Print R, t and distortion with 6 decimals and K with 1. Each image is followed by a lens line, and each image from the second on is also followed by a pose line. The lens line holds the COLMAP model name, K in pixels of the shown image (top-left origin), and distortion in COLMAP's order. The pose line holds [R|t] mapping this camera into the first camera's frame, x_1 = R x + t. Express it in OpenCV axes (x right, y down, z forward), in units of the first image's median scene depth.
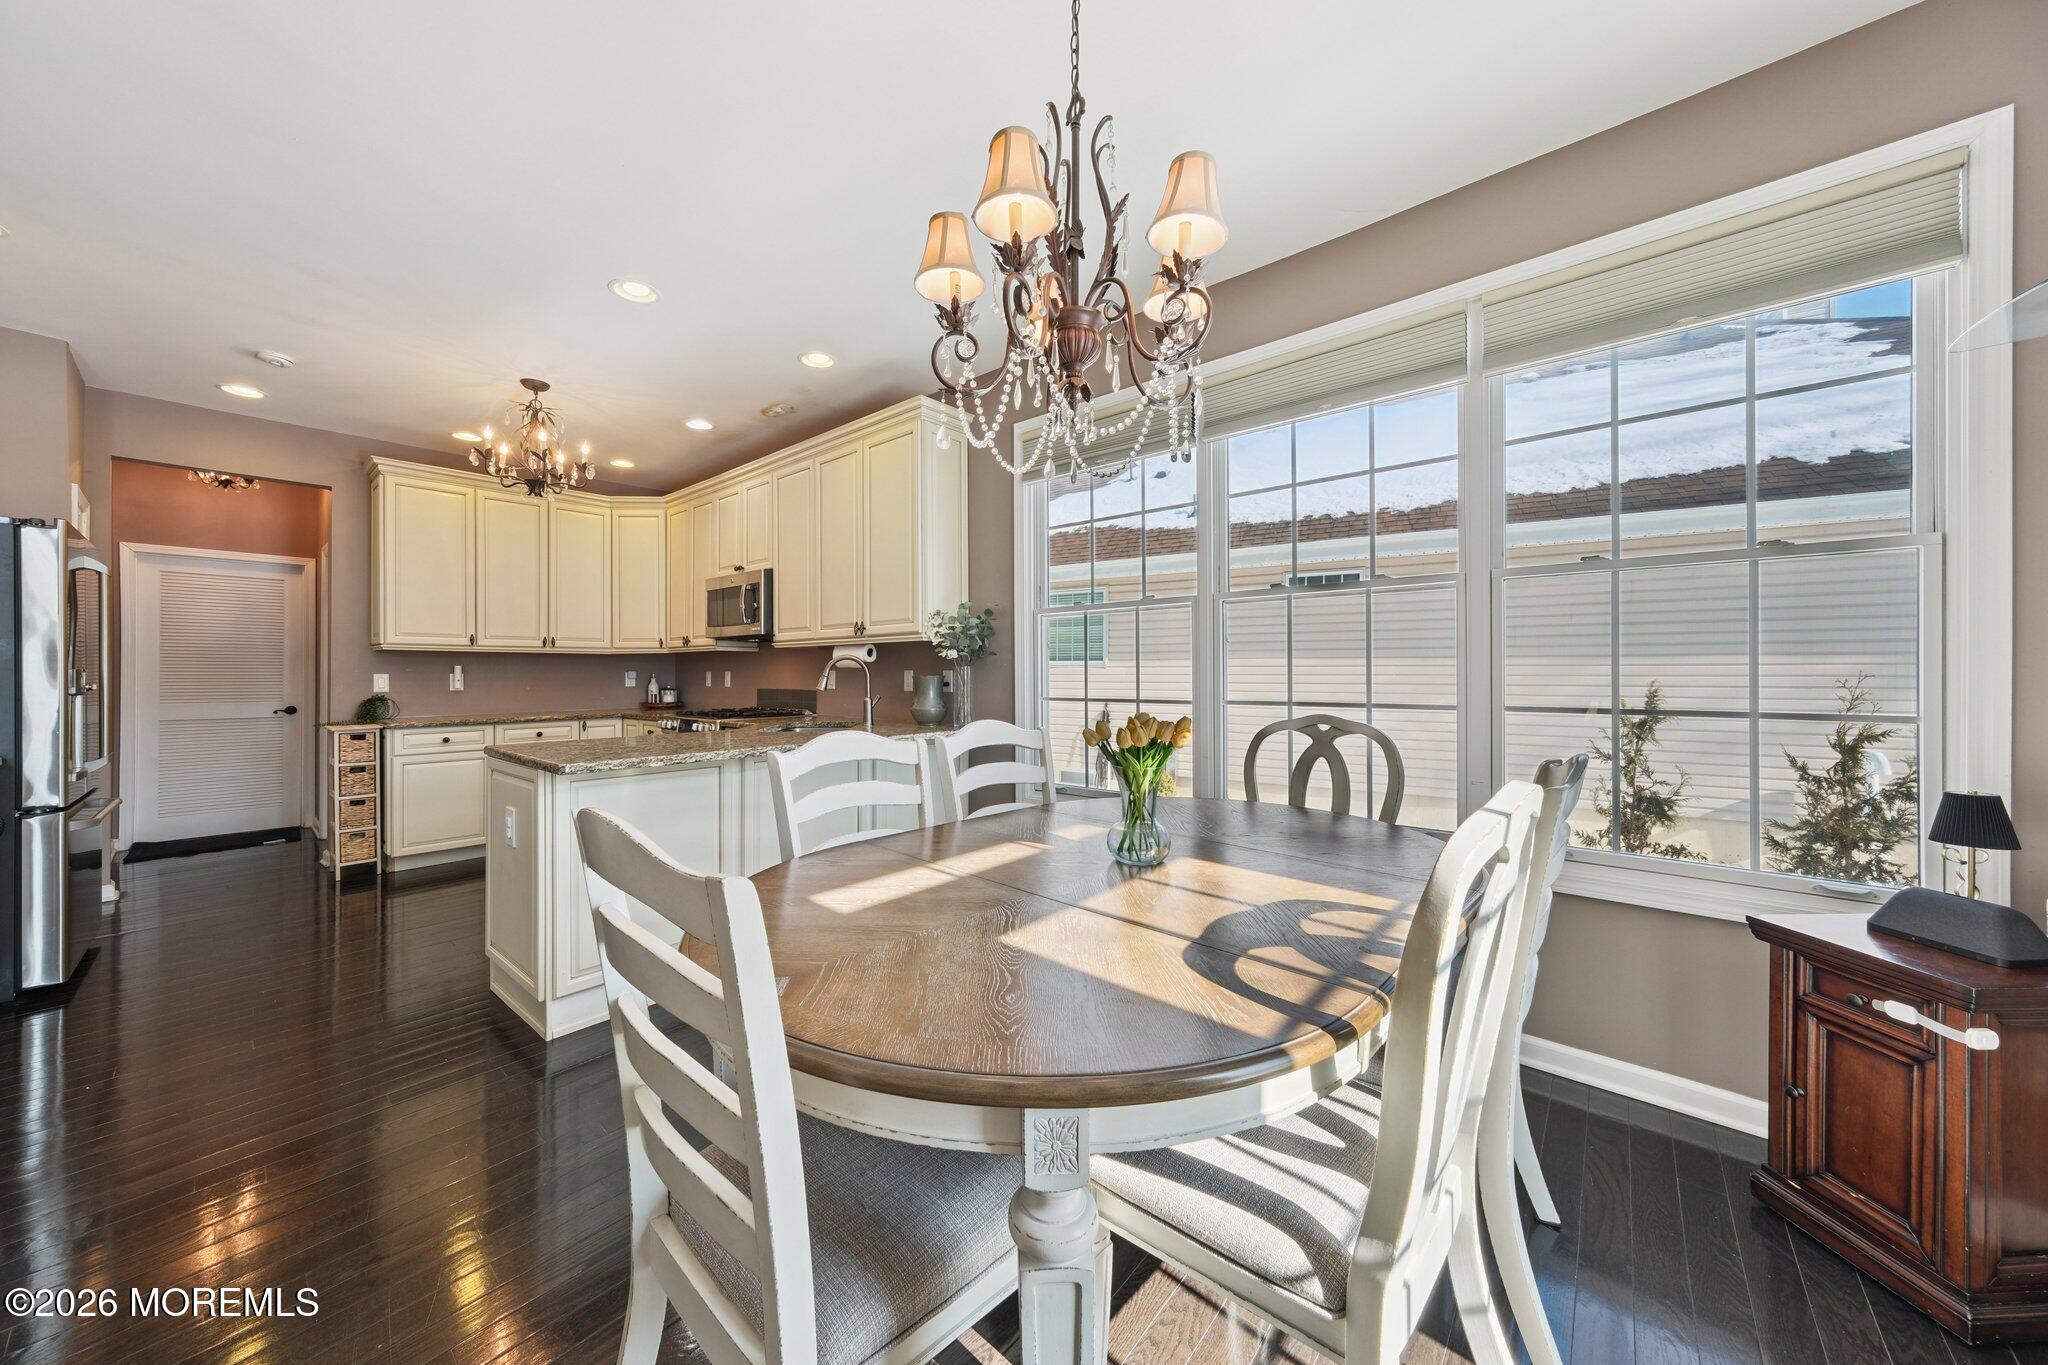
lens RADIAL K [[698.4, 0, 1024.4], [0, 698.4, 672.8], [0, 0, 1]] dist [-0.002895, -0.000071]
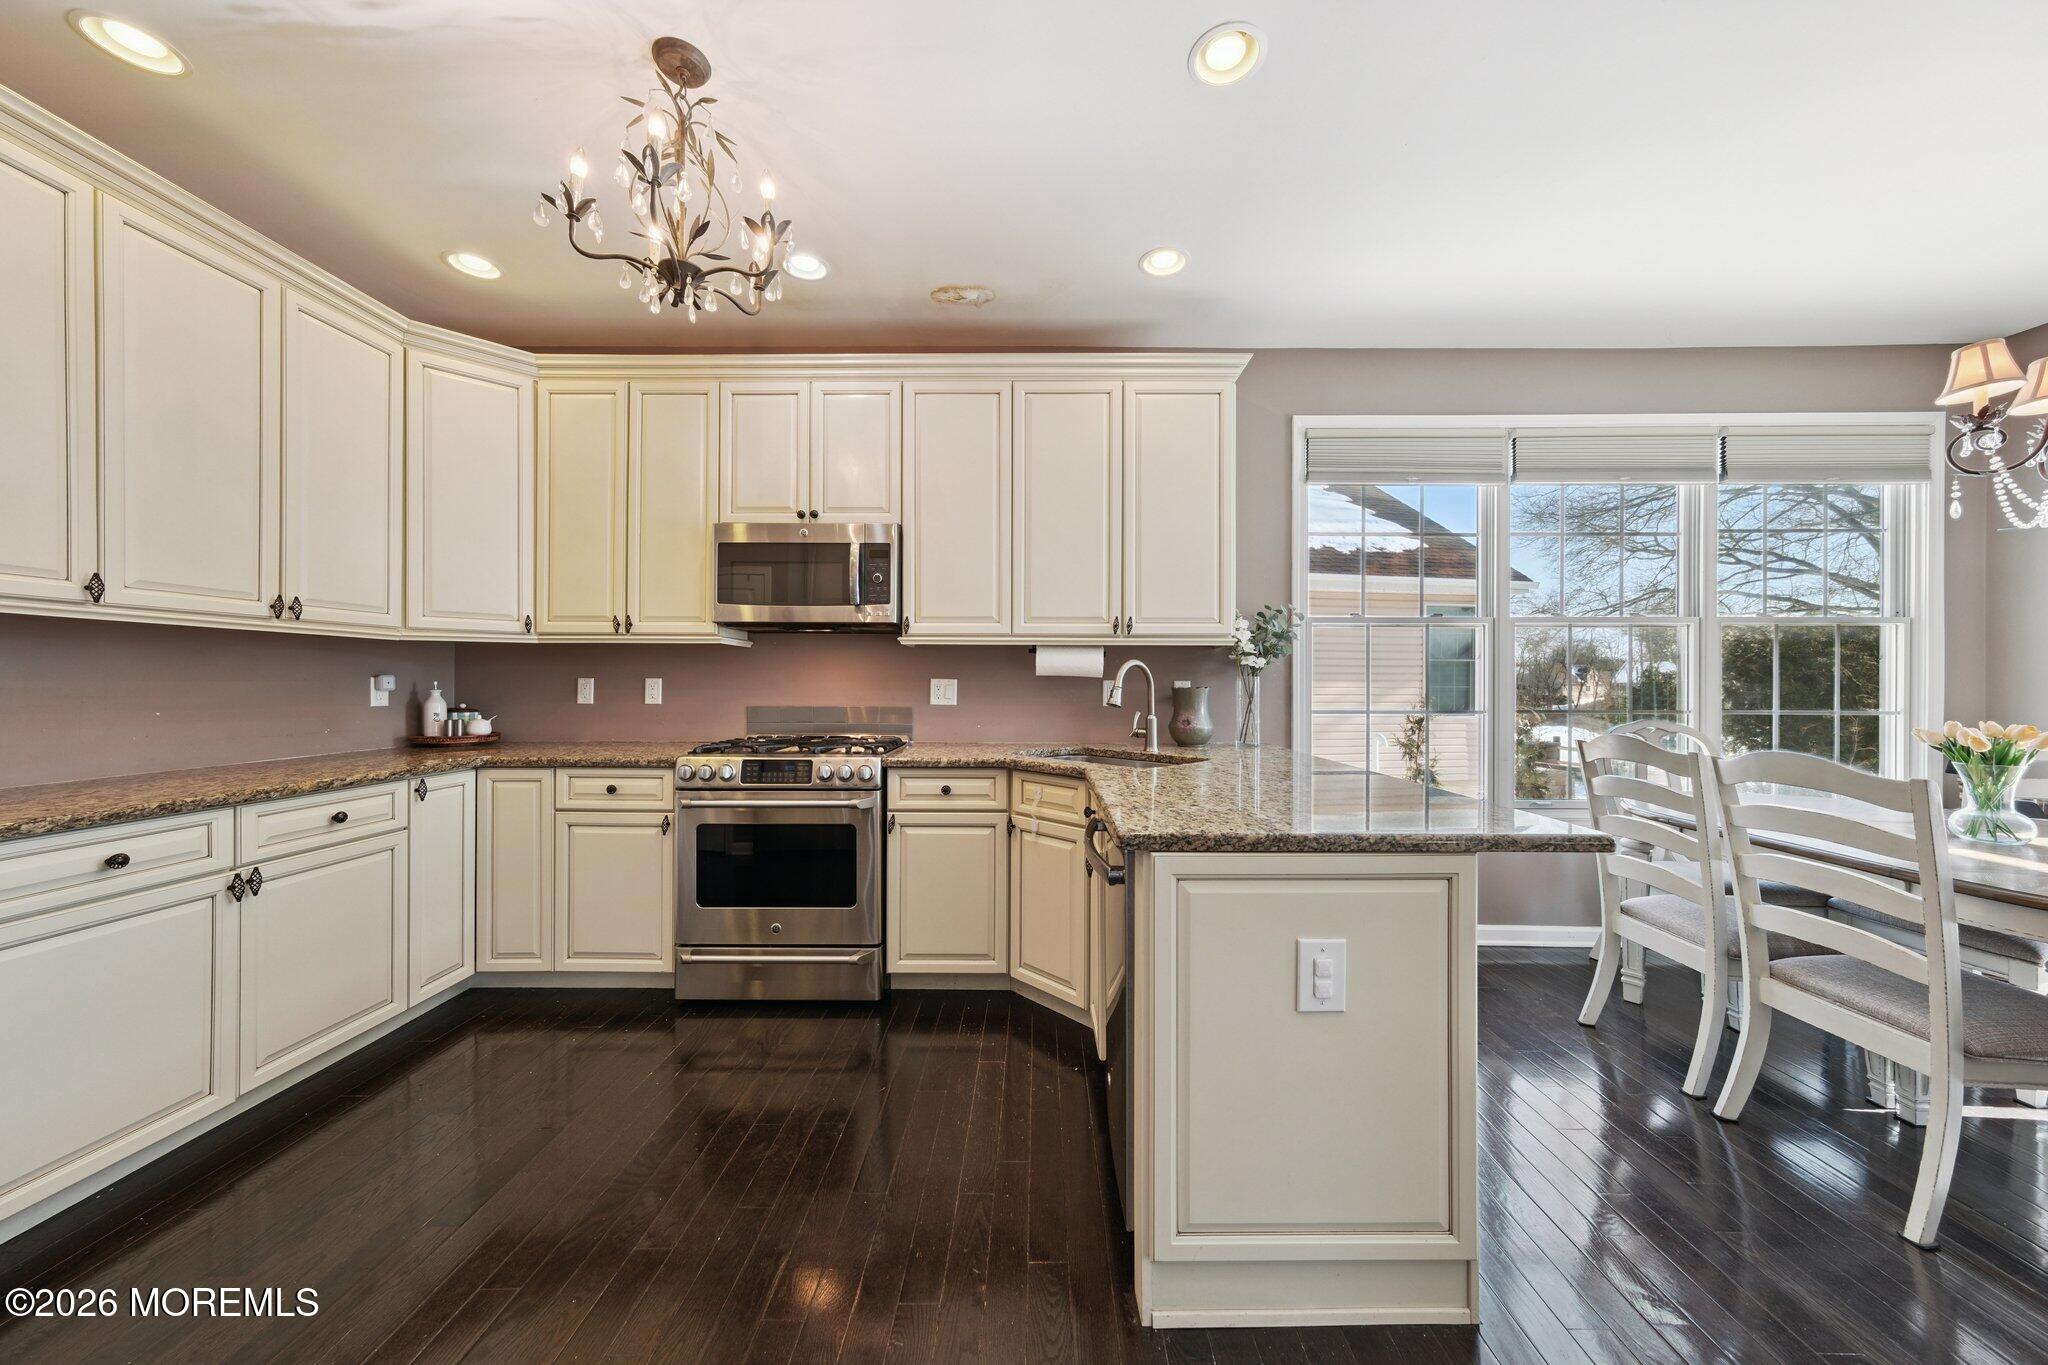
lens RADIAL K [[698.4, 0, 1026.8], [0, 698.4, 688.7], [0, 0, 1]] dist [-0.002895, -0.000071]
pose [[0.761577, 0.000966, 0.648074, -0.658998], [-0.006377, 0.999962, 0.006003, 0.001470], [-0.648044, -0.008705, 0.761554, 0.389251]]
